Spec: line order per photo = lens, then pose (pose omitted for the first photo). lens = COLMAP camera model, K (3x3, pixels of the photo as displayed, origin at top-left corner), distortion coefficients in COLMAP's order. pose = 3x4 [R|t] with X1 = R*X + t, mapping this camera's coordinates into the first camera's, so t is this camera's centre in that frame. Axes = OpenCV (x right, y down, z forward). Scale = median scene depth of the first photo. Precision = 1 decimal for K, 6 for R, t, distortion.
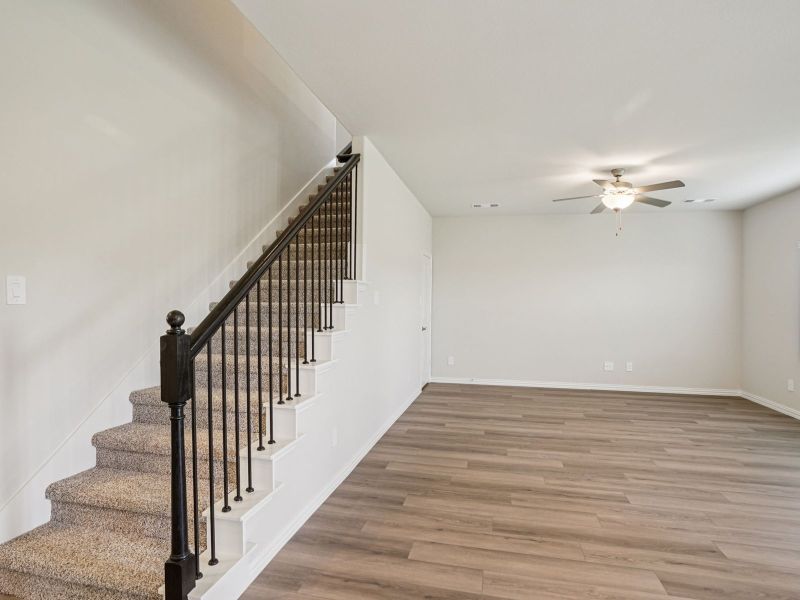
lens RADIAL K [[422.2, 0, 400.9], [0, 422.2, 303.7], [0, 0, 1]] dist [-0.043589, 0.008101]
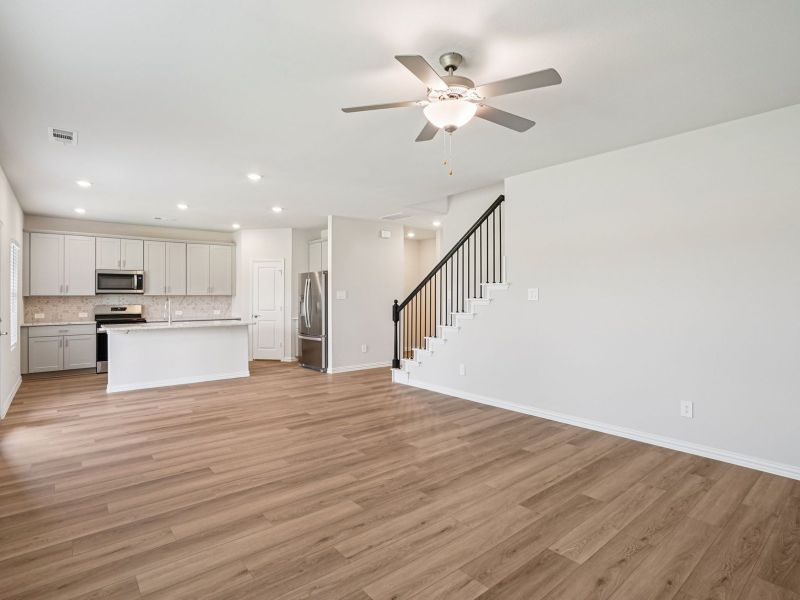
lens RADIAL K [[422.2, 0, 393.2], [0, 422.2, 294.5], [0, 0, 1]] dist [-0.043589, 0.008101]
pose [[-0.619053, -0.007223, -0.785316, 1.488639], [0.005843, 0.999888, -0.013802, 0.012929], [0.785328, -0.013132, -0.618941, 1.913778]]
